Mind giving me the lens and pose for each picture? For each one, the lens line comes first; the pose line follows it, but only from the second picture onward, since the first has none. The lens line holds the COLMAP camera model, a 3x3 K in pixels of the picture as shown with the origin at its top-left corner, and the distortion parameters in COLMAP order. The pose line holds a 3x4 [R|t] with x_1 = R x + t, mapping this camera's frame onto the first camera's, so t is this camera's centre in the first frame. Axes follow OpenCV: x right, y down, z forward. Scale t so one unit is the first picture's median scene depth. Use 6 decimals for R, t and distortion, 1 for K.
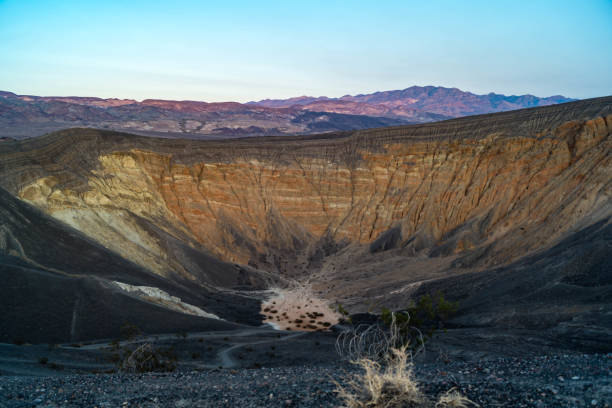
lens RADIAL K [[478.7, 0, 303.0], [0, 478.7, 205.4], [0, 0, 1]] dist [-0.087000, 0.016418]
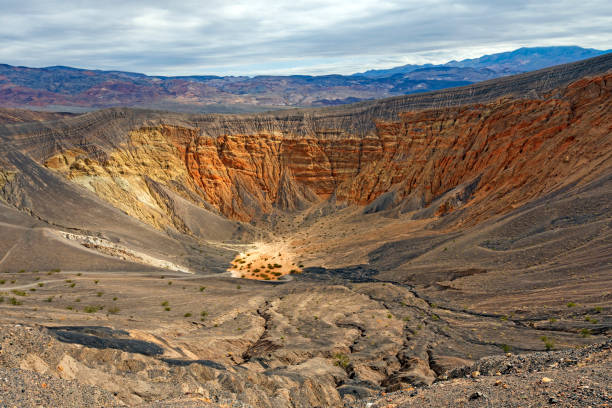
lens RADIAL K [[441.5, 0, 305.2], [0, 441.5, 203.4], [0, 0, 1]] dist [0.019141, -0.009969]
pose [[0.974490, 0.009933, -0.224212, 0.232295], [0.006292, 0.997418, 0.071537, 0.001317], [0.224343, -0.071123, 0.971911, -0.010769]]
